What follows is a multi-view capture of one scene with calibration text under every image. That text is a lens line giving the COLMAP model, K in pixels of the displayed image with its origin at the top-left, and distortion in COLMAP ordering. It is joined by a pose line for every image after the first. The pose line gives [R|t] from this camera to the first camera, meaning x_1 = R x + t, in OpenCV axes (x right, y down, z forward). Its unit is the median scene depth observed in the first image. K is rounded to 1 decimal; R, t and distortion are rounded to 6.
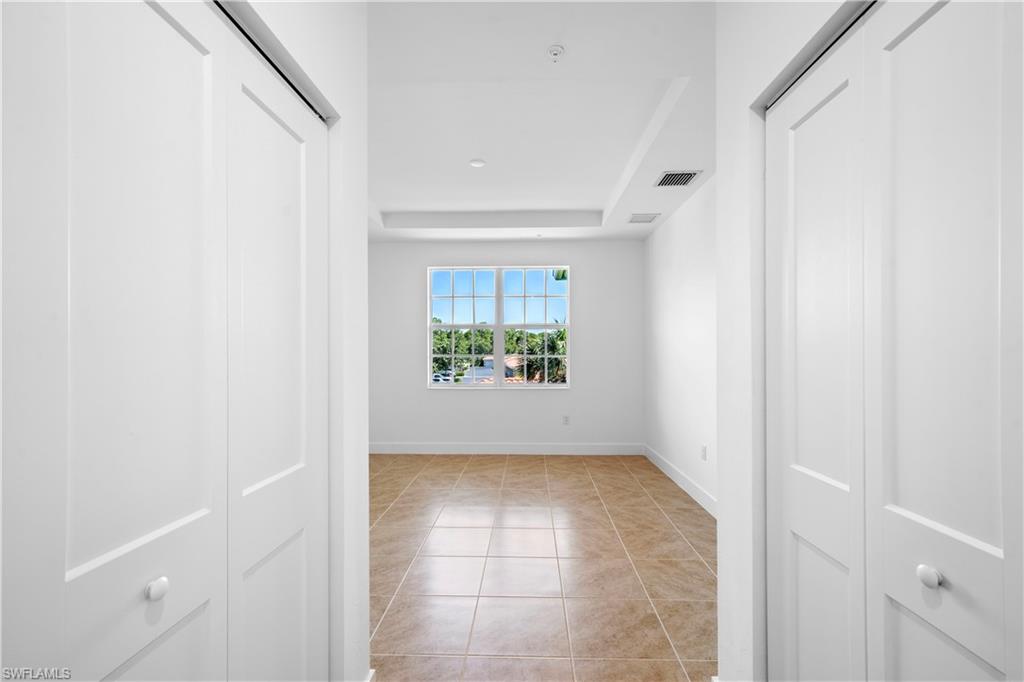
lens RADIAL K [[438.6, 0, 512.5], [0, 438.6, 352.3], [0, 0, 1]] dist [0.000114, 0.000007]
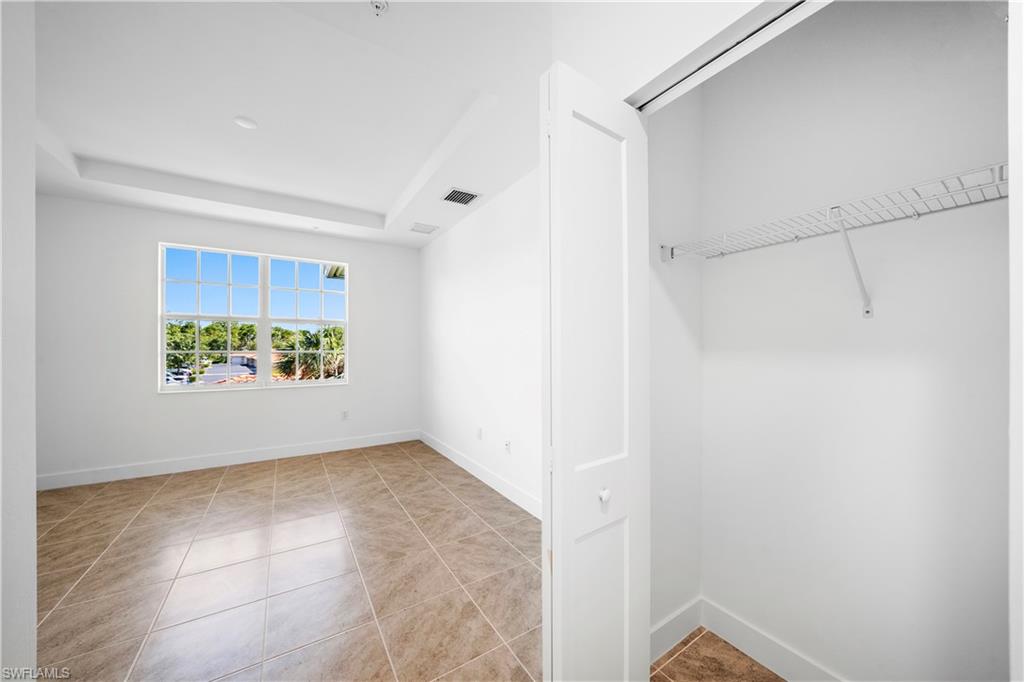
lens RADIAL K [[359.7, 0, 514.4], [0, 359.7, 348.6], [0, 0, 1]] dist [-0.022069, 0.003187]
pose [[0.819324, 0.001753, 0.573328, -0.038782], [-0.001682, 0.999998, -0.000653, 0.000184], [-0.573328, -0.000429, 0.819326, 0.131020]]
